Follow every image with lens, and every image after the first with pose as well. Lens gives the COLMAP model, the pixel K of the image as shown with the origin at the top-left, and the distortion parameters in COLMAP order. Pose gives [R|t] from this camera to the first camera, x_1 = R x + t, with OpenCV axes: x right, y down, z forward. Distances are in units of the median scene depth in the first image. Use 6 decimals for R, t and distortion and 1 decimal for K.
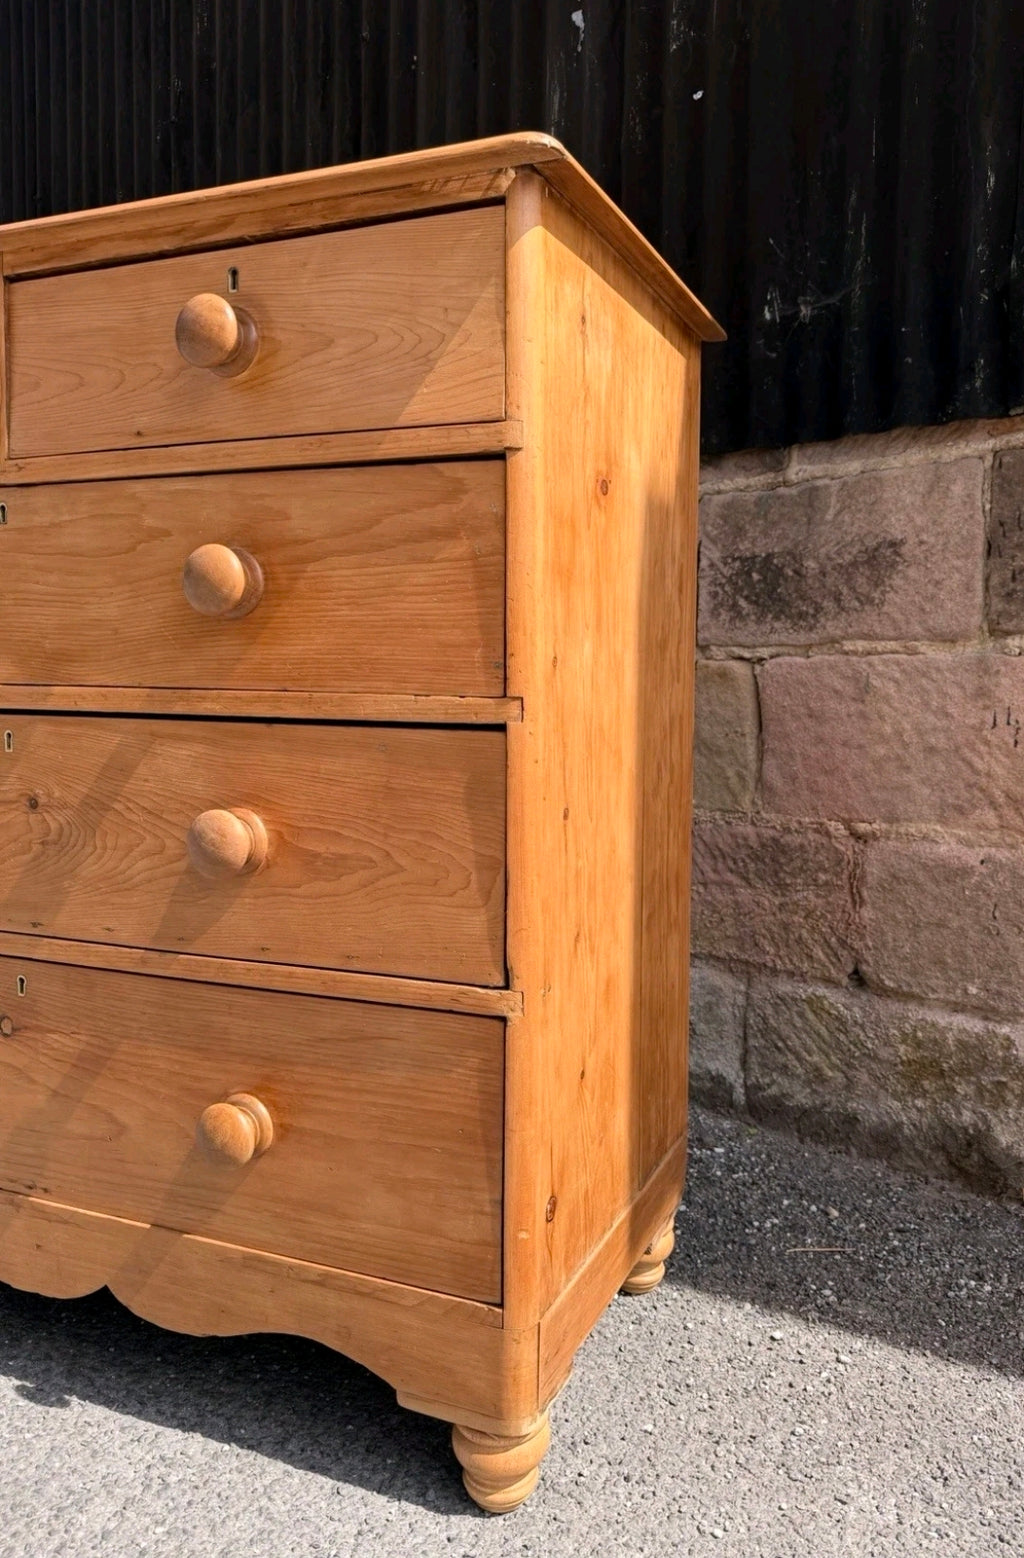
lens RADIAL K [[1144.6, 0, 582.5], [0, 1144.6, 778.6], [0, 0, 1]] dist [0.031169, -0.055839]
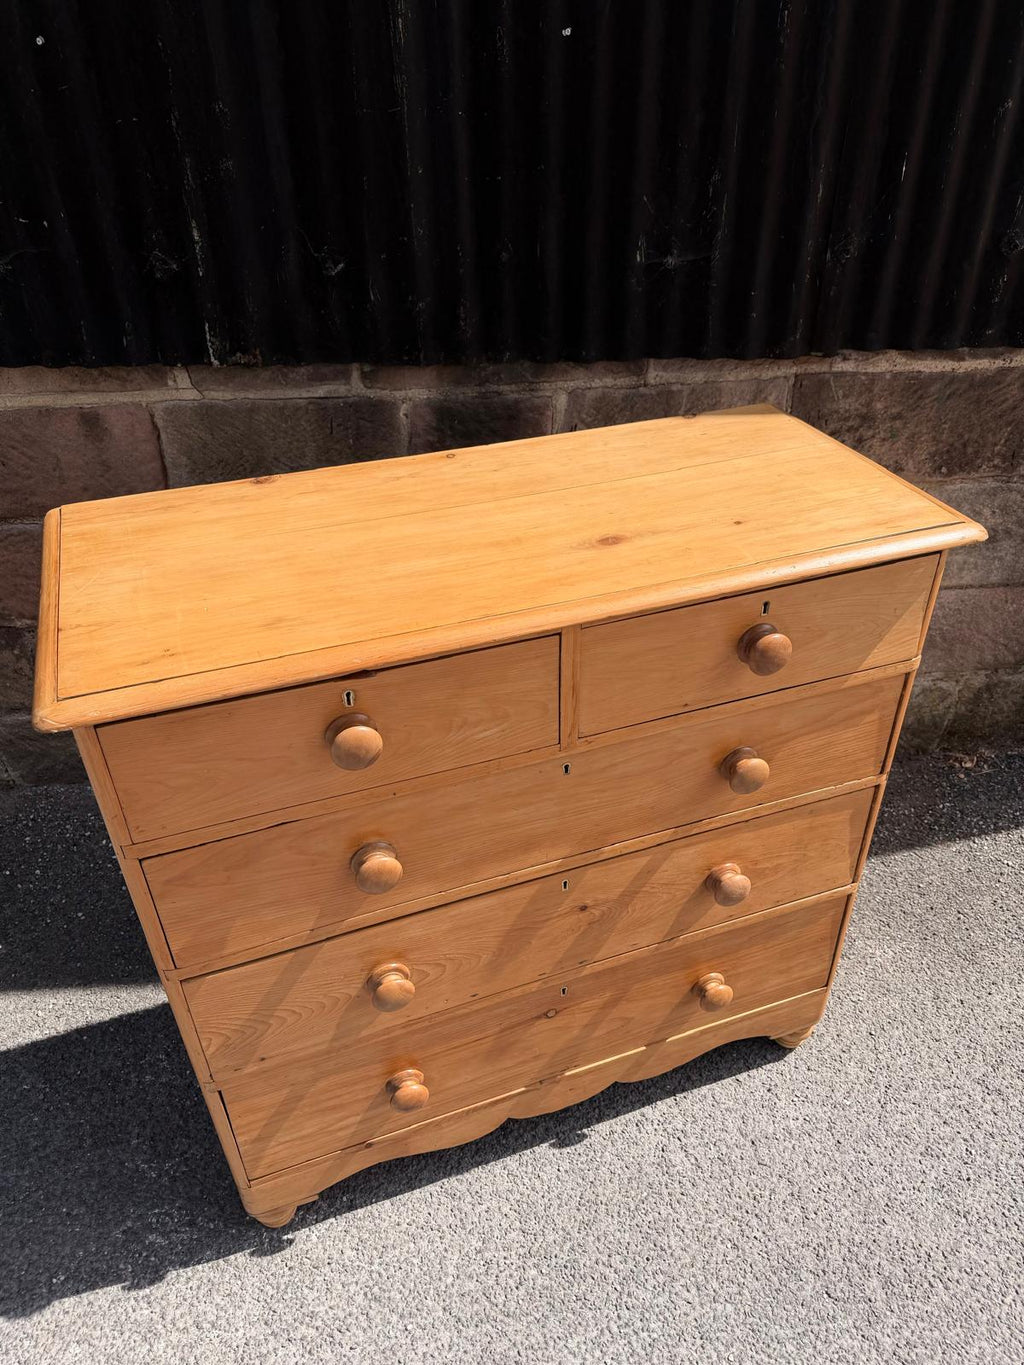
lens RADIAL K [[979.7, 0, 517.9], [0, 979.7, 693.2], [0, 0, 1]] dist [0.005763, -0.018542]
pose [[0.755418, -0.397448, 0.520941, -0.797884], [0.079664, 0.844845, 0.529047, -0.661982], [-0.650383, -0.358152, 0.669873, 0.206210]]
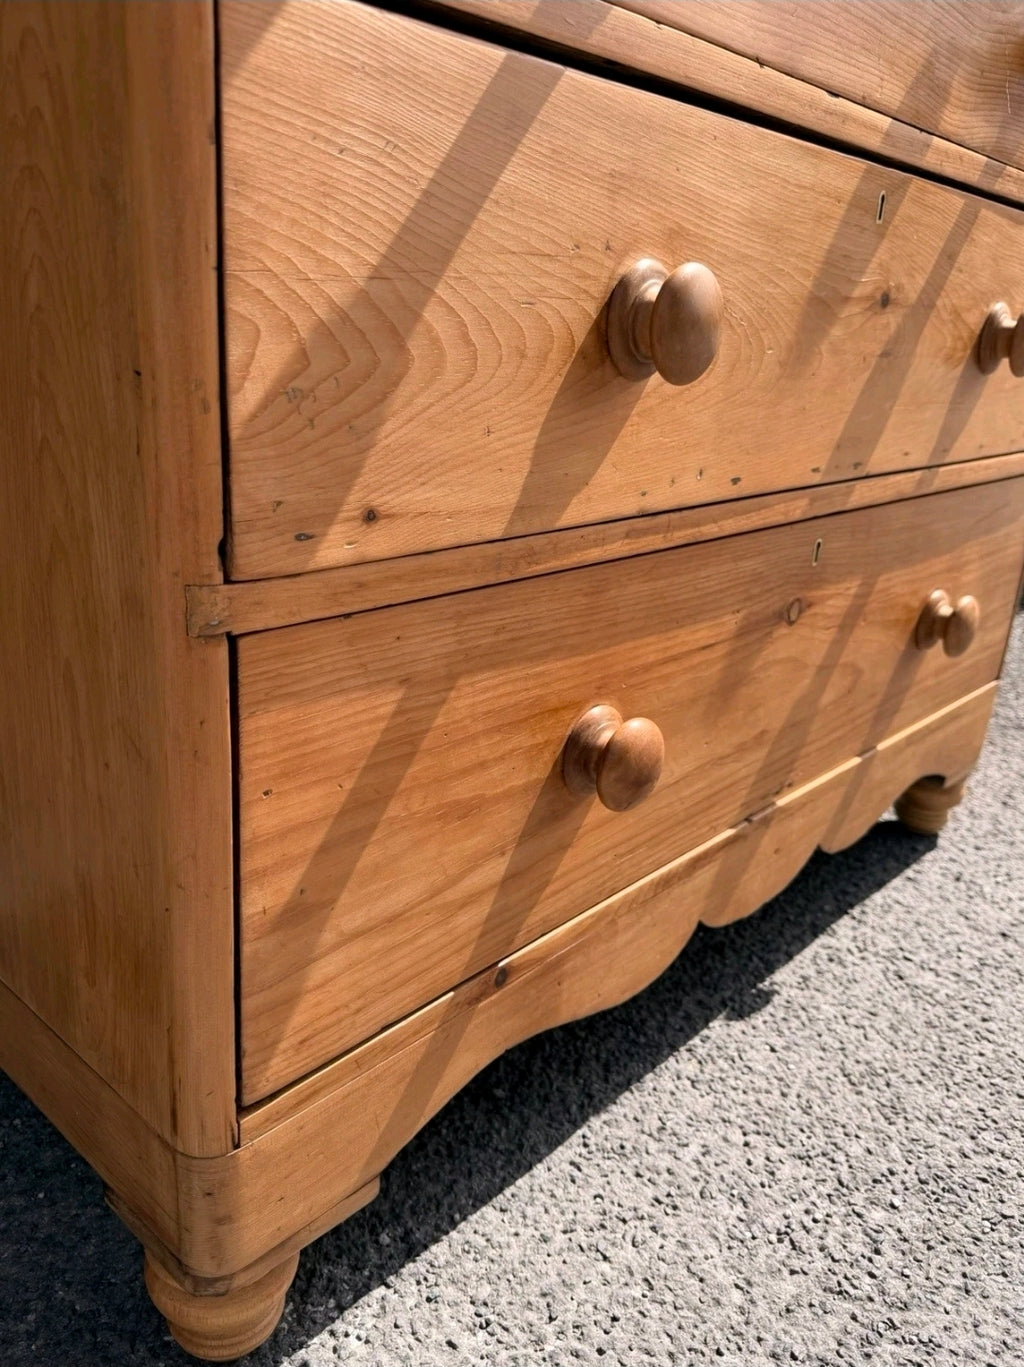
lens RADIAL K [[1086.2, 0, 523.2], [0, 1086.2, 691.6], [0, 0, 1]] dist [0.008560, -0.030807]
pose [[0.356799, -0.311527, 0.880707, -0.912625], [0.008967, 0.943857, 0.330232, 0.018171], [-0.934138, -0.109930, 0.339561, 0.684027]]
